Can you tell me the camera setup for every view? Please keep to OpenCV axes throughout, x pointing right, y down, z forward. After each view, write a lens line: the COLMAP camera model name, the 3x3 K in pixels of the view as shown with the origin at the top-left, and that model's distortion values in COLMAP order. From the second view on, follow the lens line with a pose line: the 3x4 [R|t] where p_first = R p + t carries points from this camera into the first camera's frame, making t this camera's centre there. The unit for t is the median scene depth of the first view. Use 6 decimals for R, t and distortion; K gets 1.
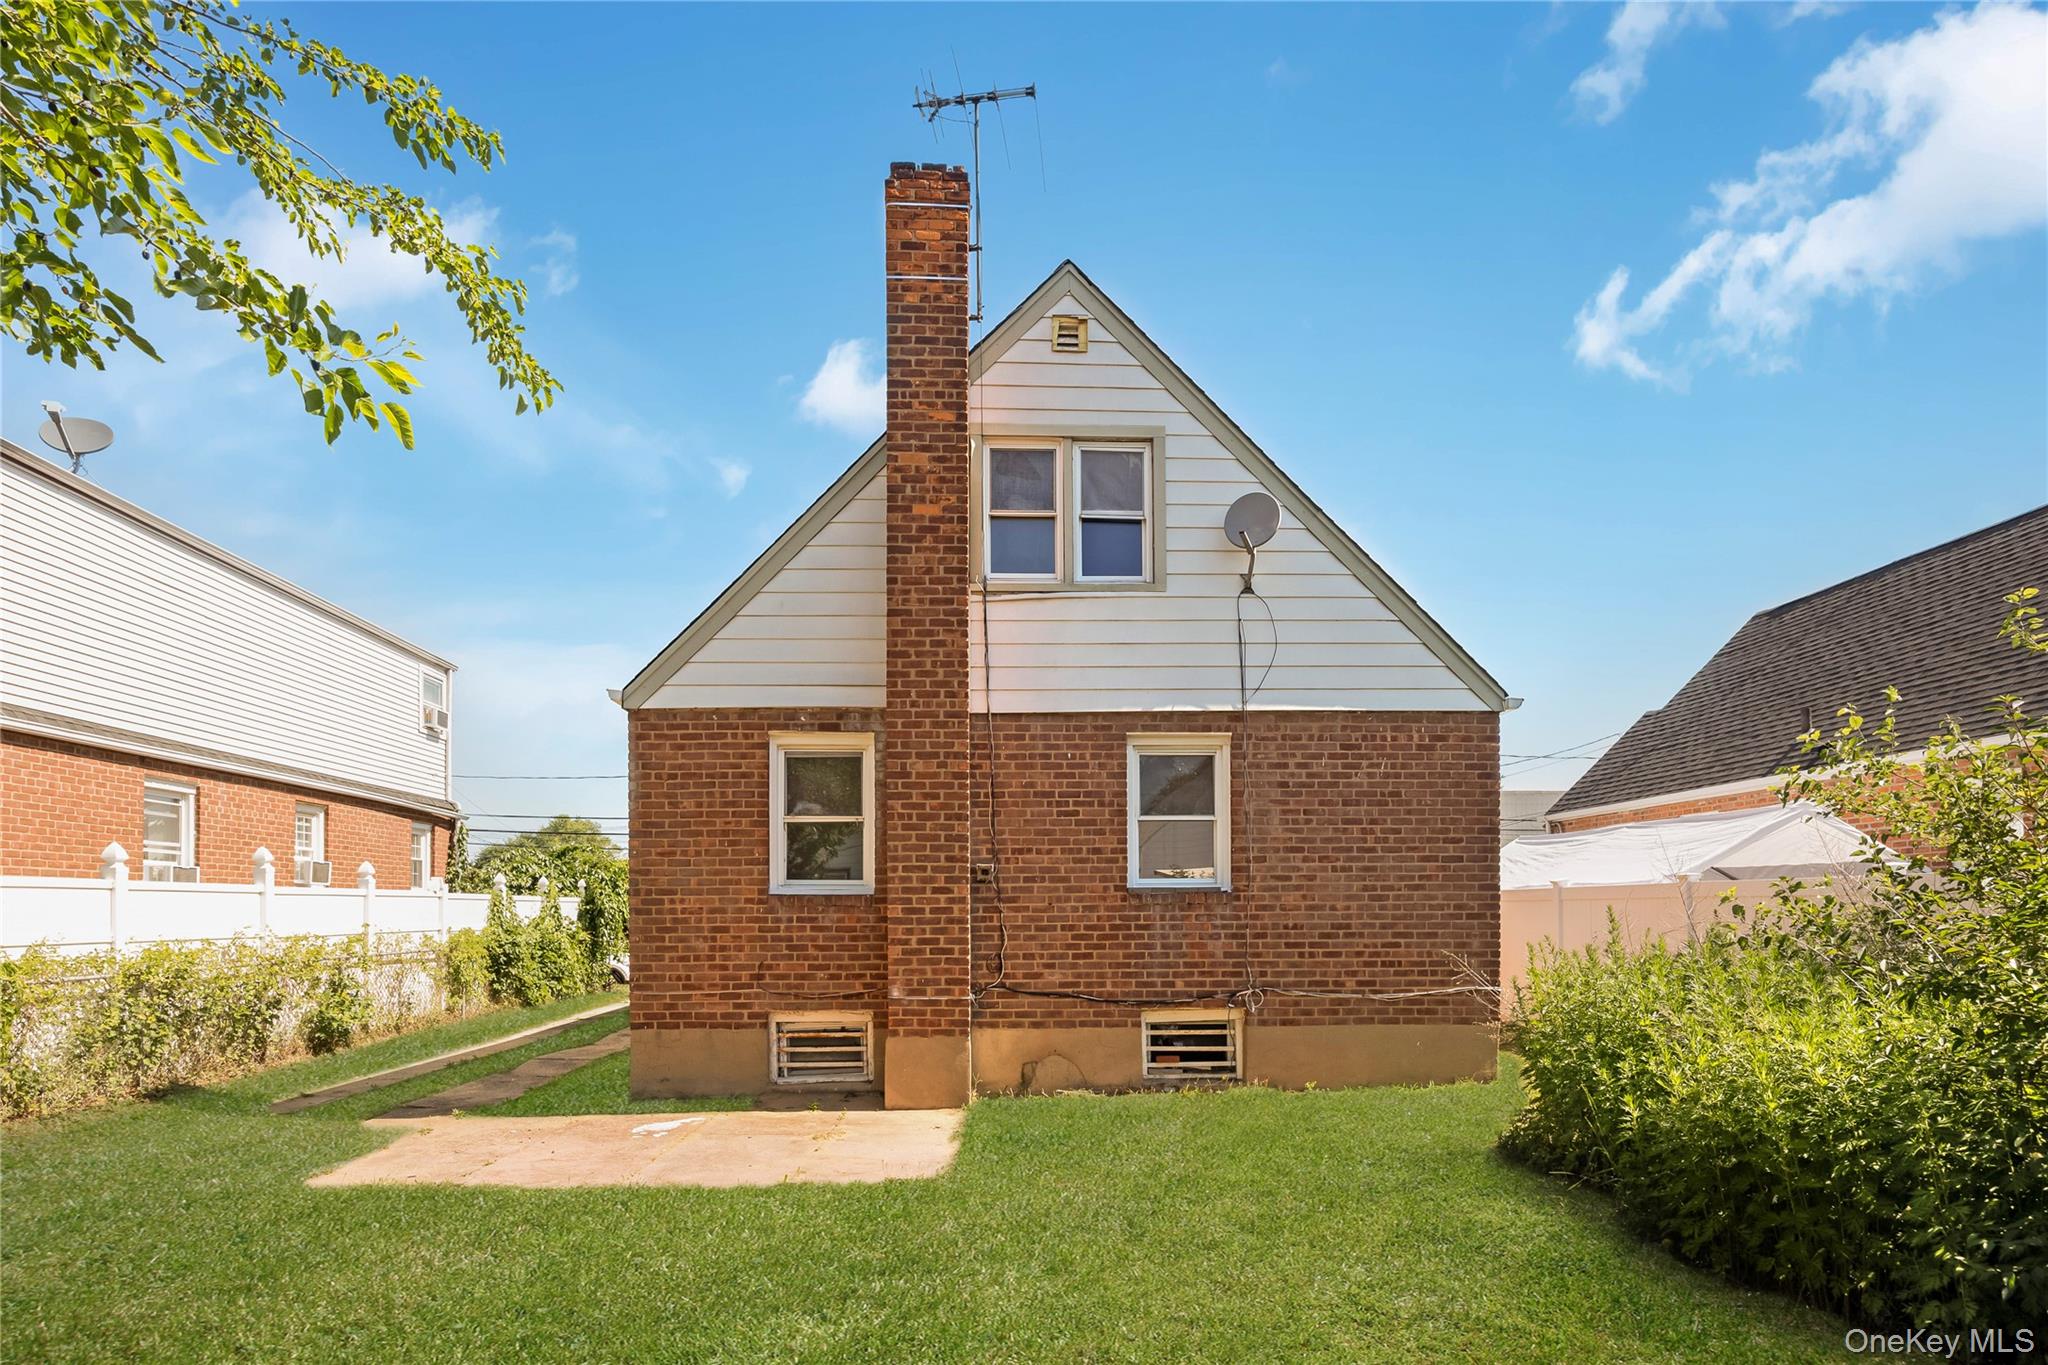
lens RADIAL K [[1123.6, 0, 1025.4], [0, 1123.6, 741.3], [0, 0, 1]] dist [0.000158, -0.000779]
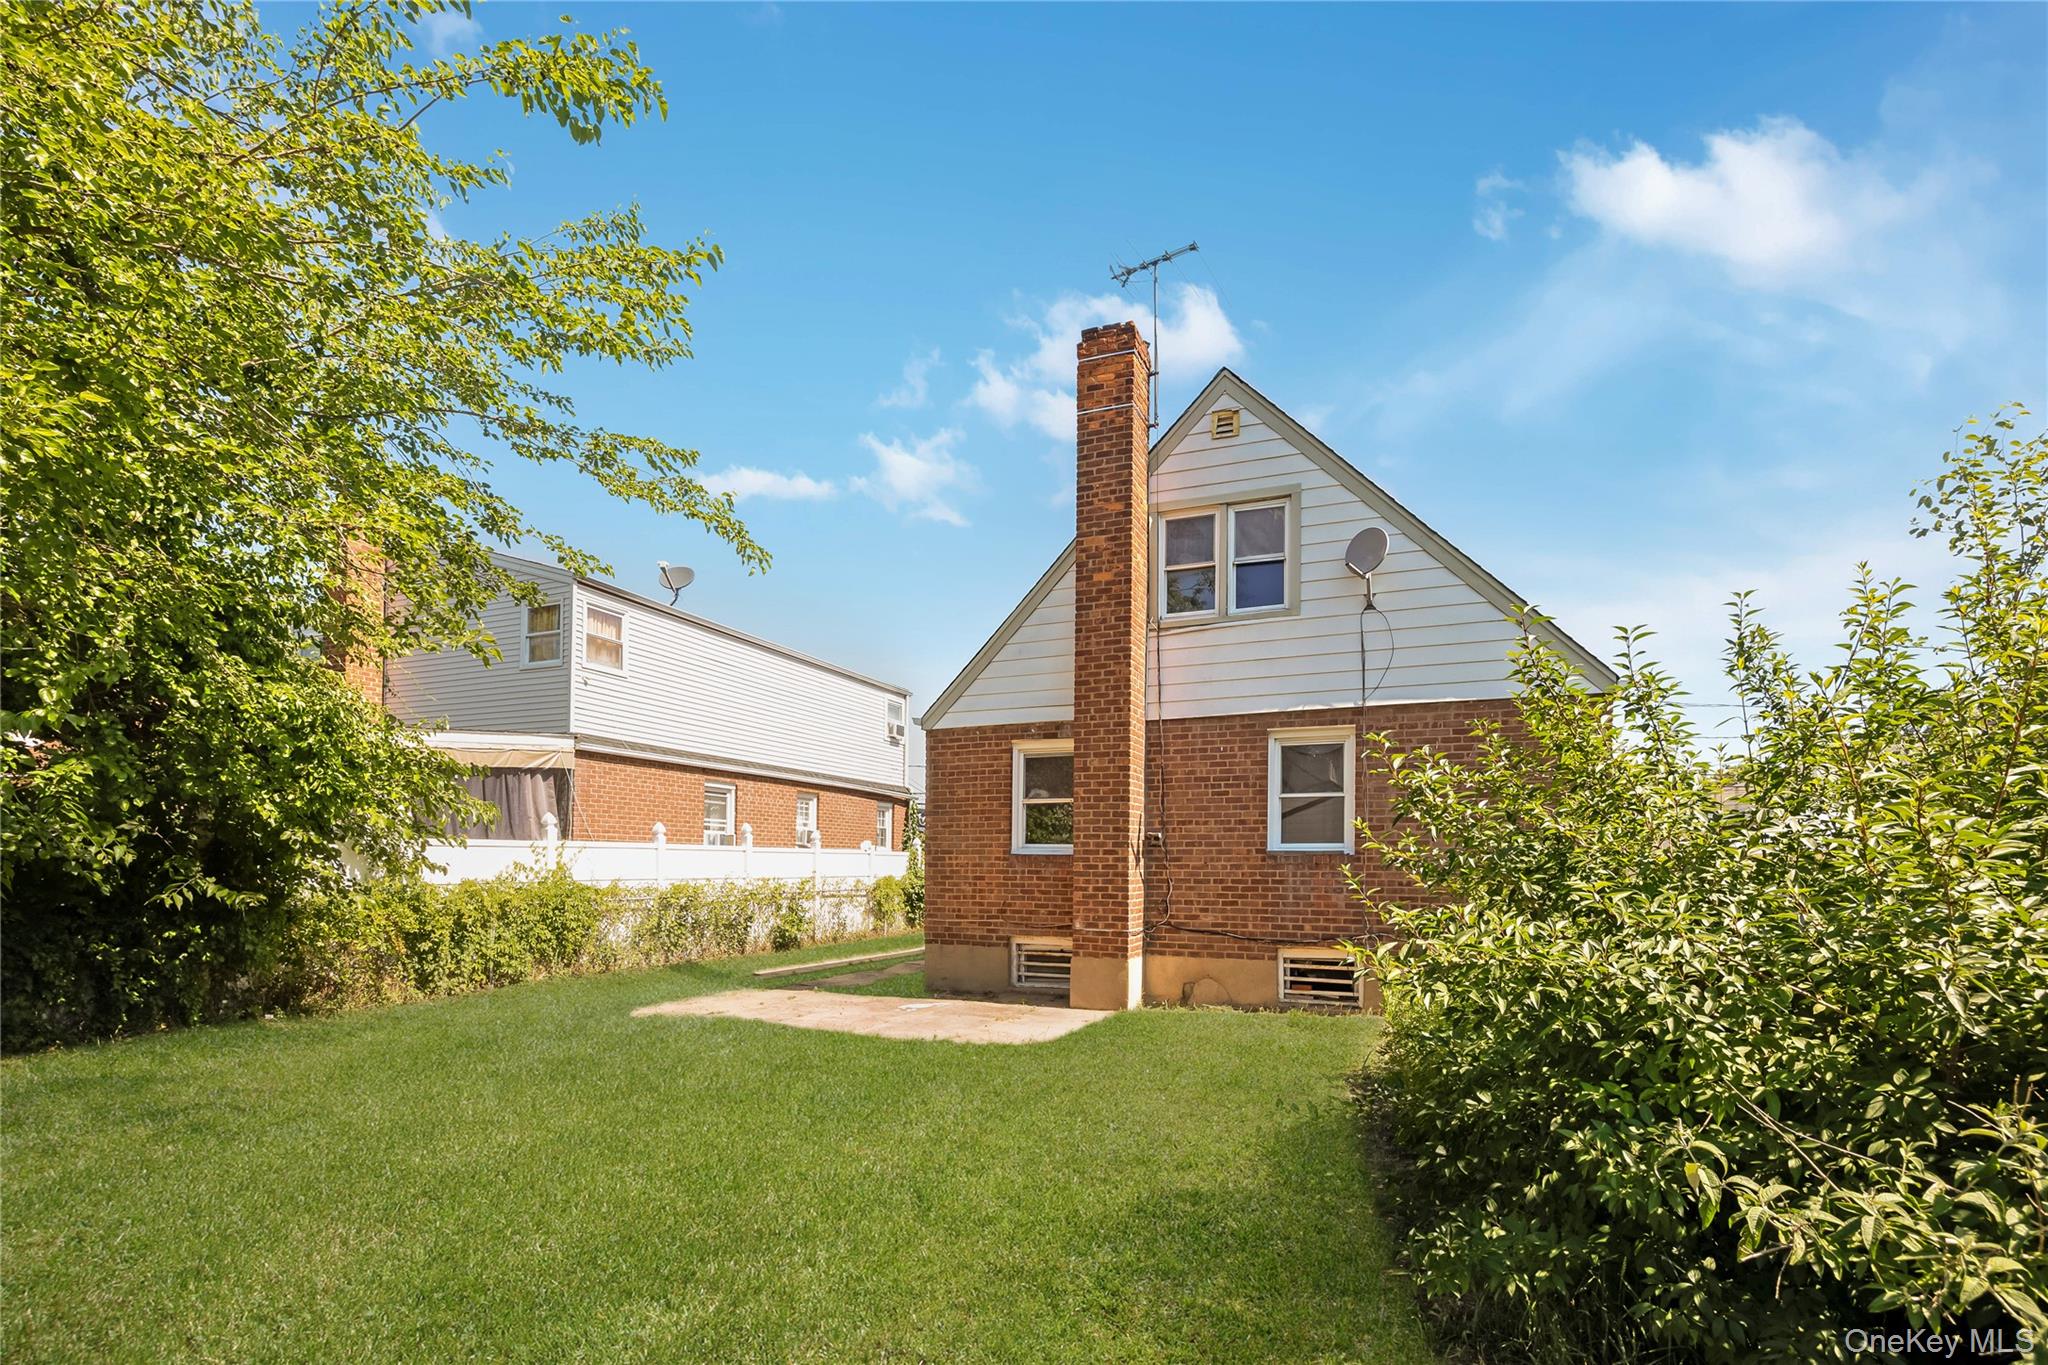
lens RADIAL K [[944.4, 0, 1024.1], [0, 944.4, 682.9], [0, 0, 1]] dist [-0.002116, -0.000093]
pose [[0.907708, -0.068494, -0.413975, 0.294020], [0.051067, 0.997286, -0.053034, -0.017447], [0.416484, 0.026999, 0.908742, -0.099091]]
